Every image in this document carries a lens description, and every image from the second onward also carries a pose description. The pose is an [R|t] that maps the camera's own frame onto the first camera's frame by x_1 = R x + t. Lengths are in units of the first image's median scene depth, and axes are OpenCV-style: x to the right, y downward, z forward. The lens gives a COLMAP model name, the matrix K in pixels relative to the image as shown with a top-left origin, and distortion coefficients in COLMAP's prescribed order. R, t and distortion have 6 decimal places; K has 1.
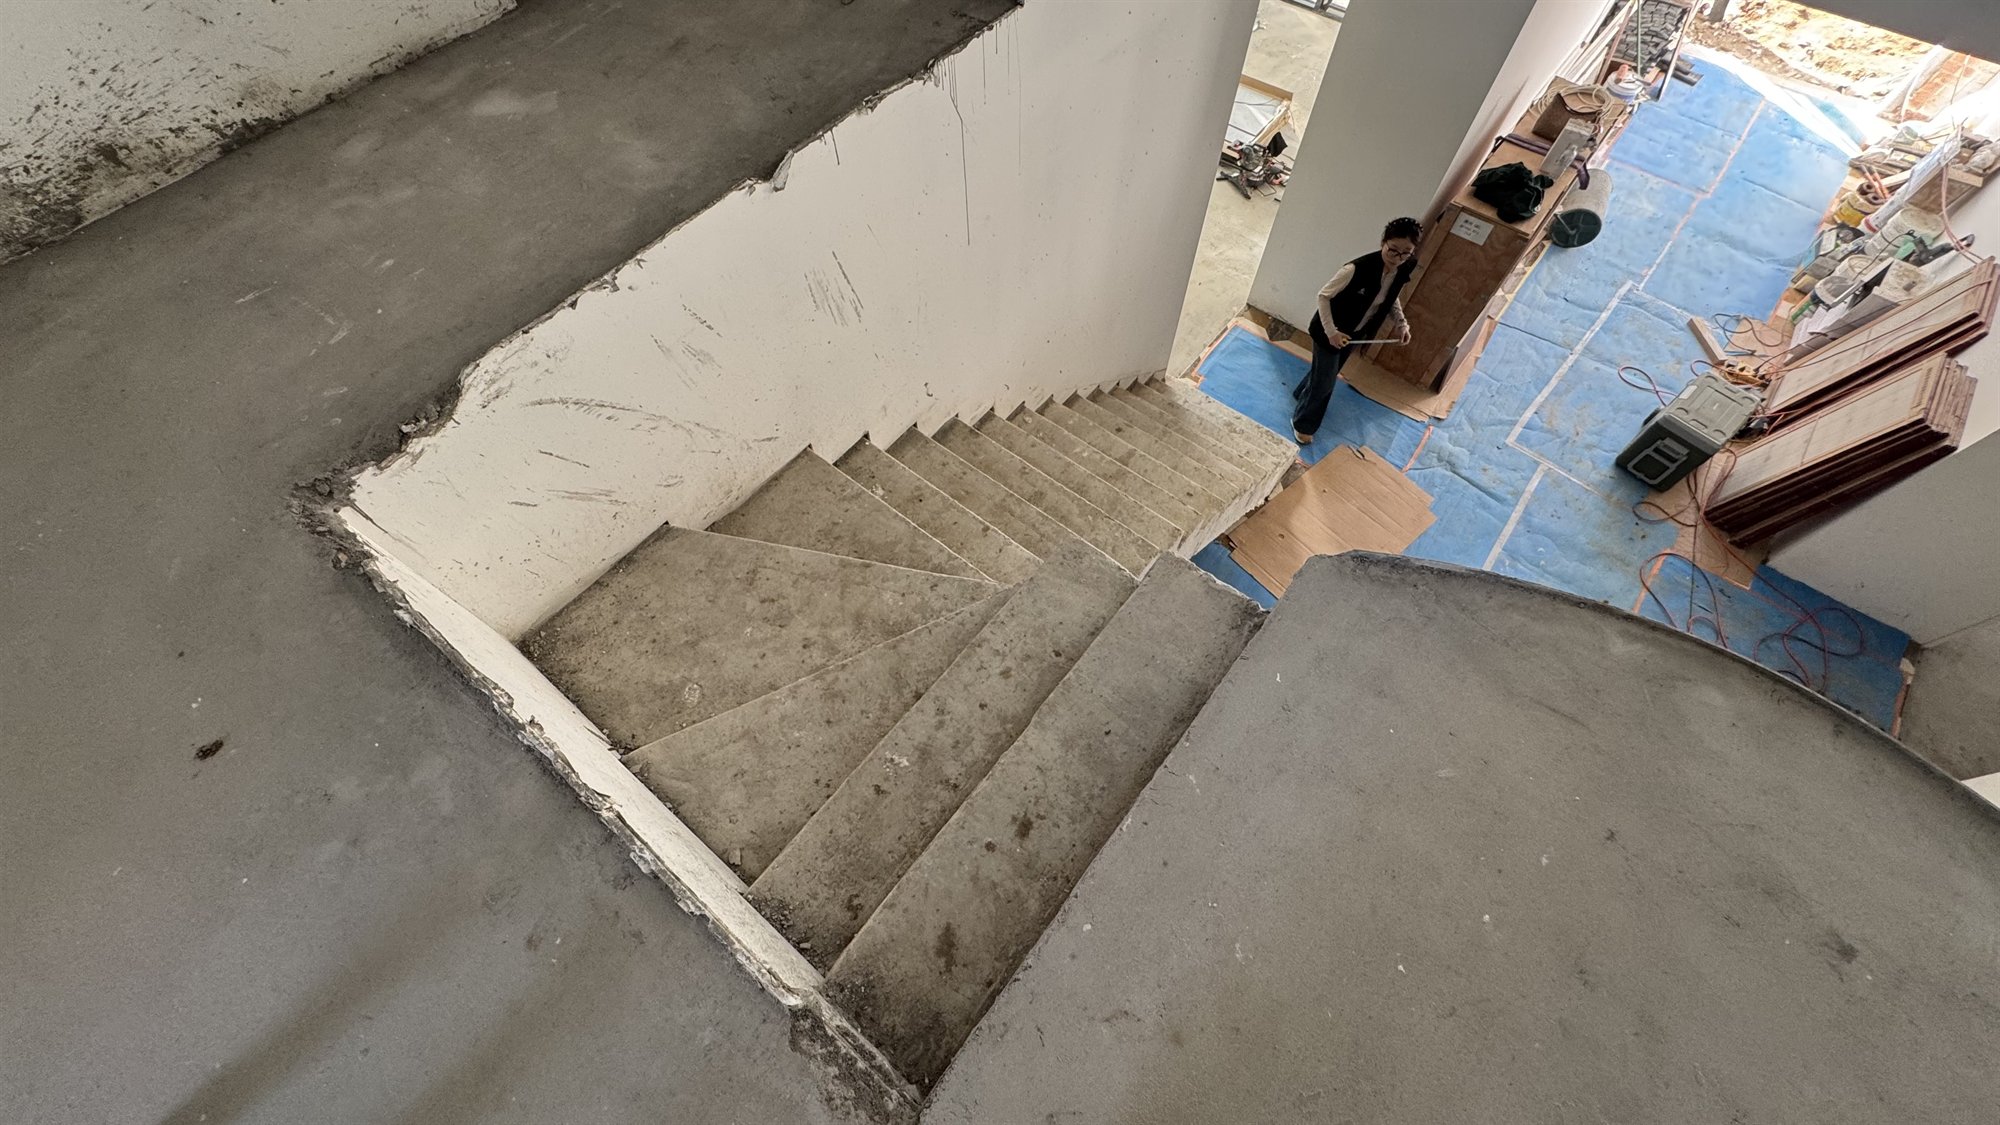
lens RADIAL K [[794.9, 0, 996.7], [0, 794.9, 563.5], [0, 0, 1]] dist [-0.003306, 0.000215]
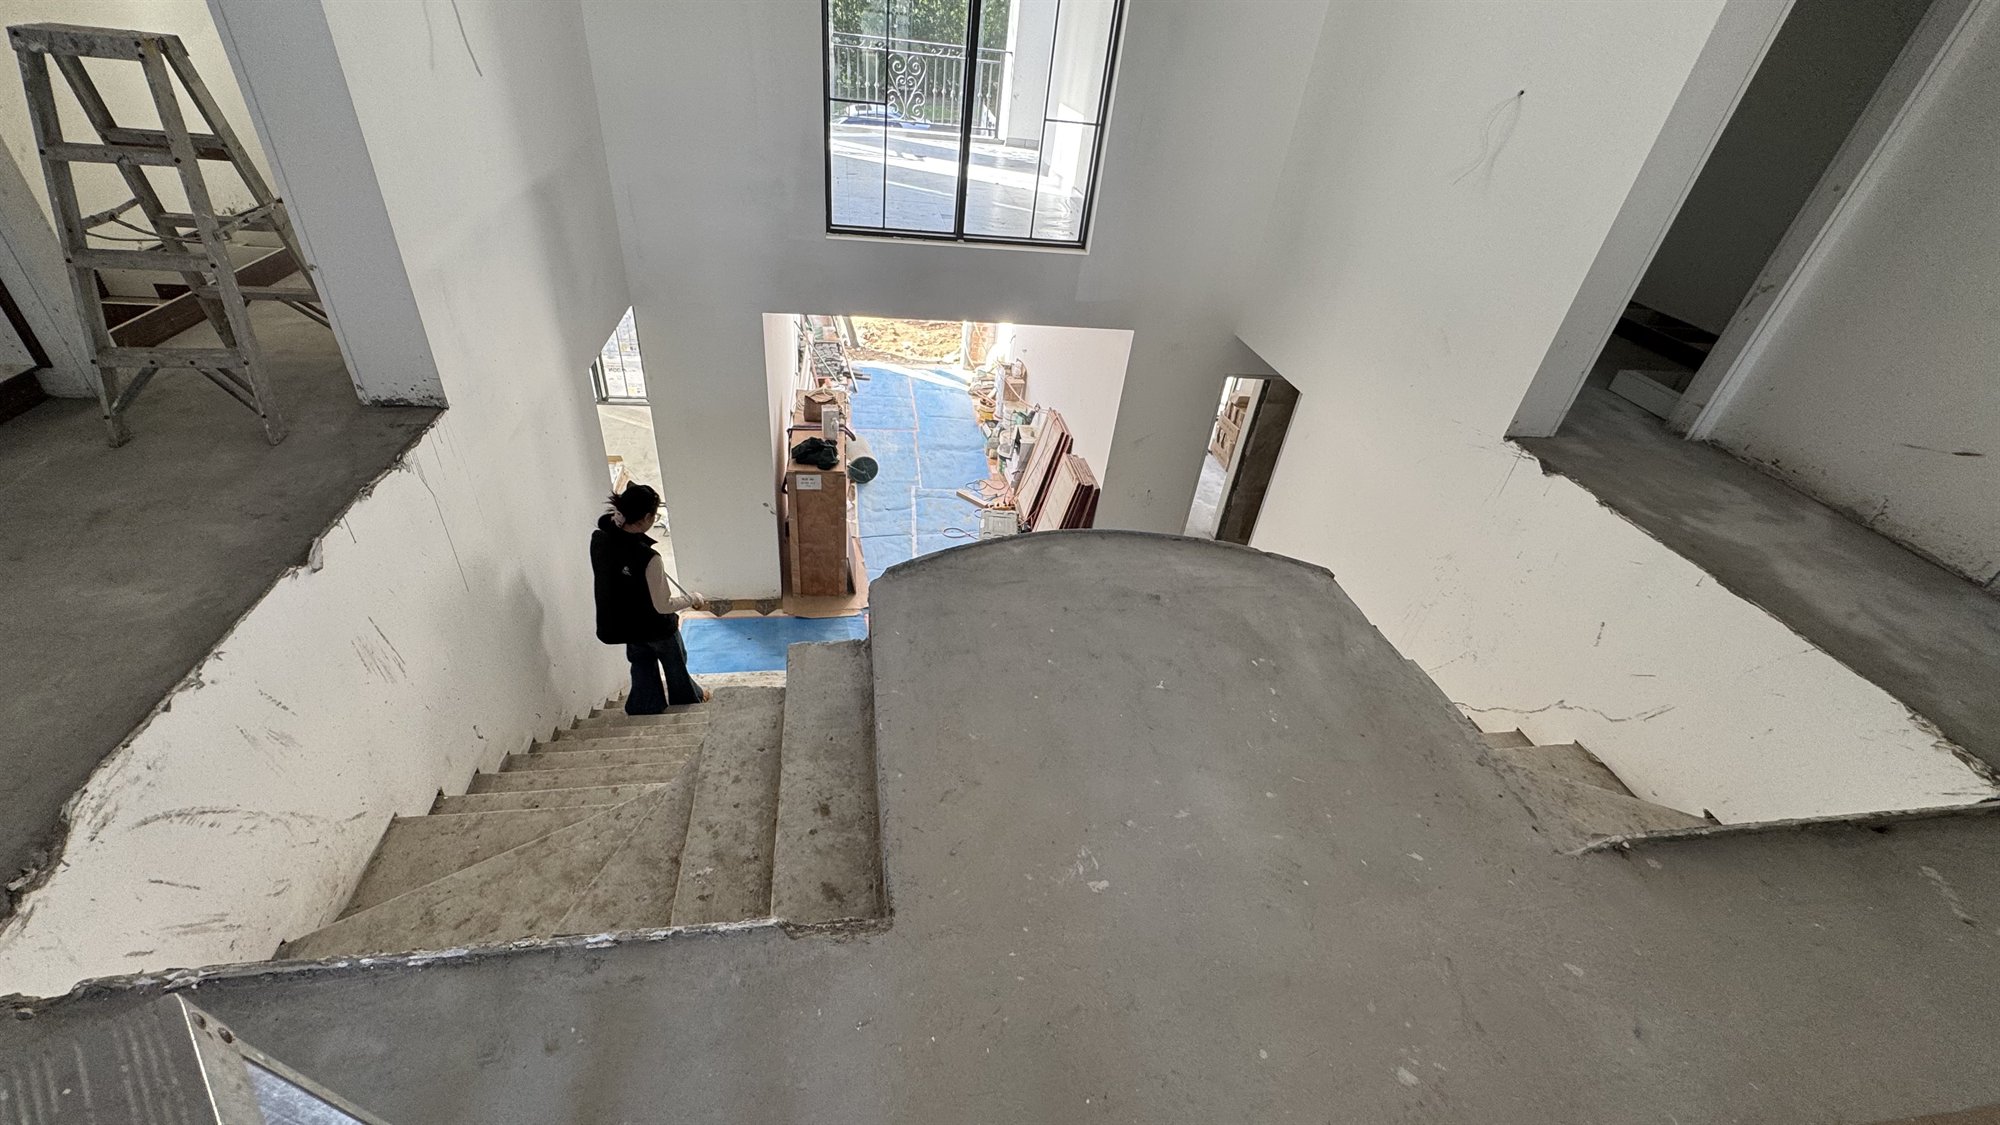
lens RADIAL K [[794.9, 0, 1002.6], [0, 794.9, 562.3], [0, 0, 1]] dist [-0.003306, 0.000215]
pose [[0.655617, -0.366508, 0.660180, -0.250199], [0.599530, 0.784189, -0.160032, 0.191115], [-0.459053, 0.500718, 0.733861, -0.189511]]
